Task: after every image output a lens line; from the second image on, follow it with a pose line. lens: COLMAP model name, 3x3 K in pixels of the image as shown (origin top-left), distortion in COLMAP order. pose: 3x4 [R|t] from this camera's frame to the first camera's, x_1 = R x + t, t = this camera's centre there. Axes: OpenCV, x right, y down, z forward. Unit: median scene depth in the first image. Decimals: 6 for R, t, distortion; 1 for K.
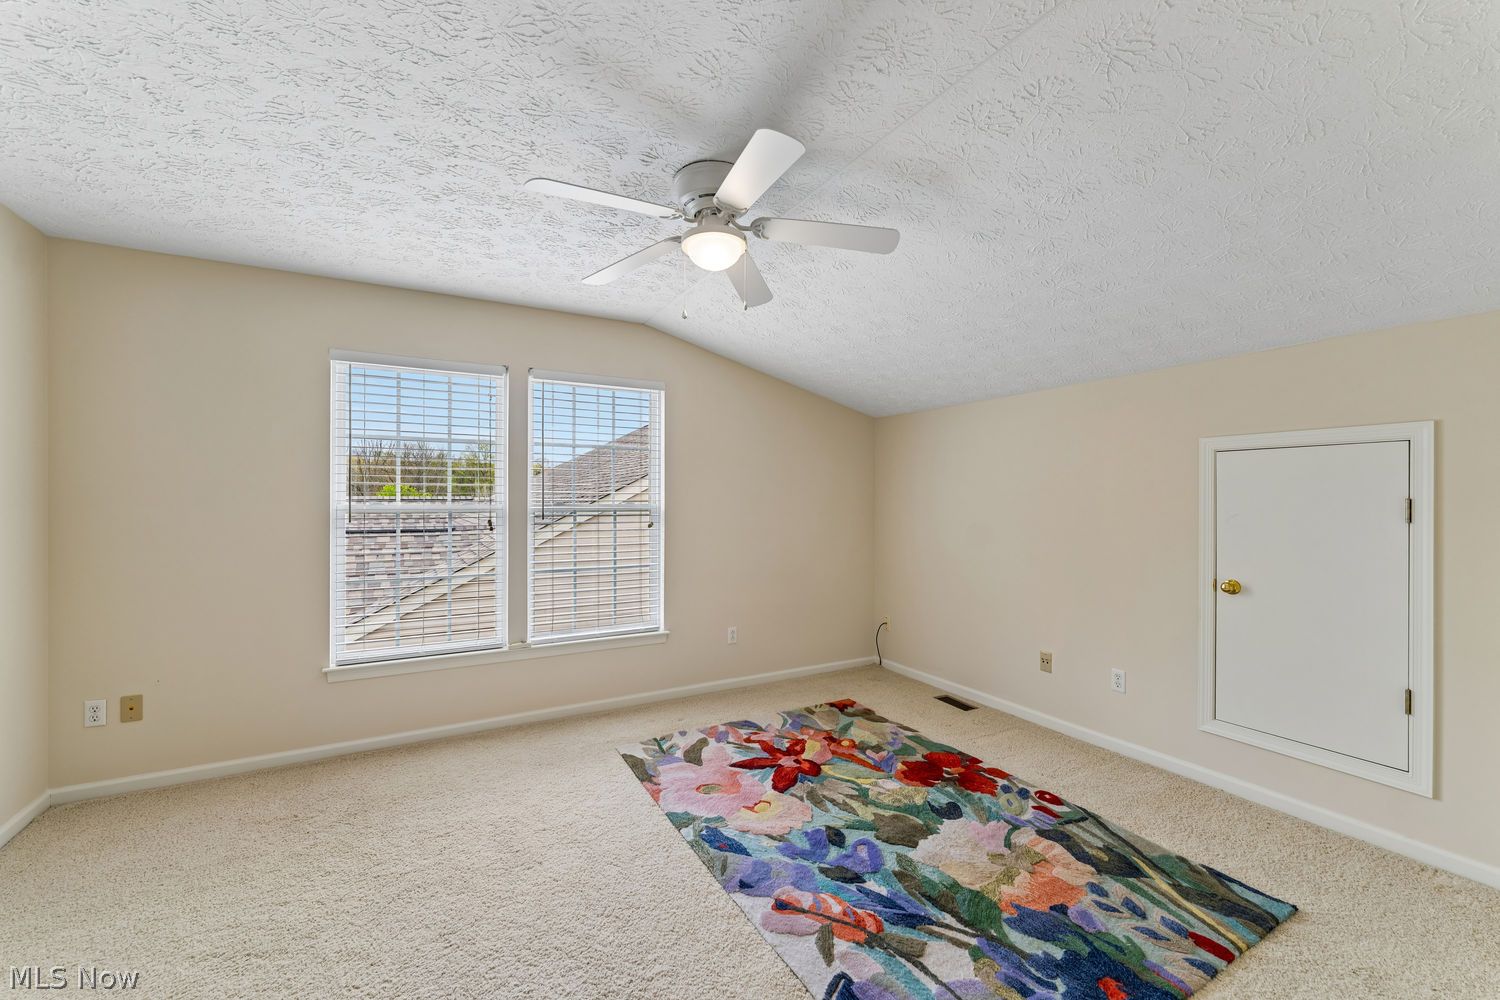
lens RADIAL K [[599.1, 0, 748.3], [0, 599.1, 502.2], [0, 0, 1]] dist [0.000424, -0.000392]
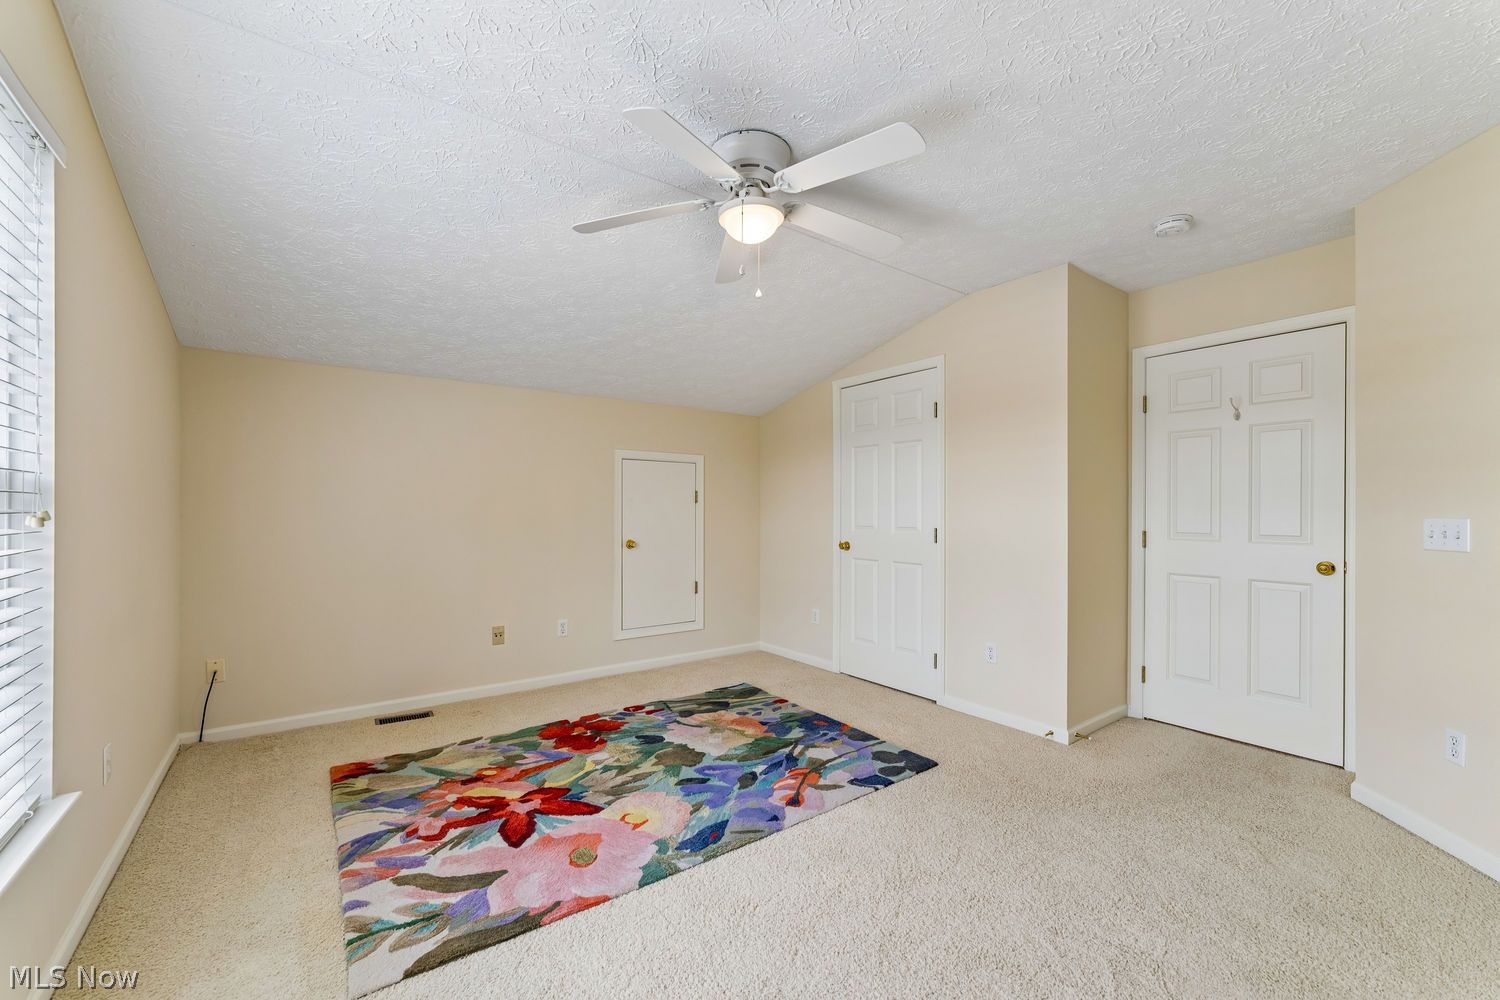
lens RADIAL K [[599.1, 0, 747.7], [0, 599.1, 505.4], [0, 0, 1]] dist [0.000424, -0.000392]
pose [[-0.127618, 0.003963, 0.991816, -0.835050], [-0.002689, 0.999987, -0.004342, 0.043907], [-0.991820, -0.003221, -0.127605, 0.895944]]
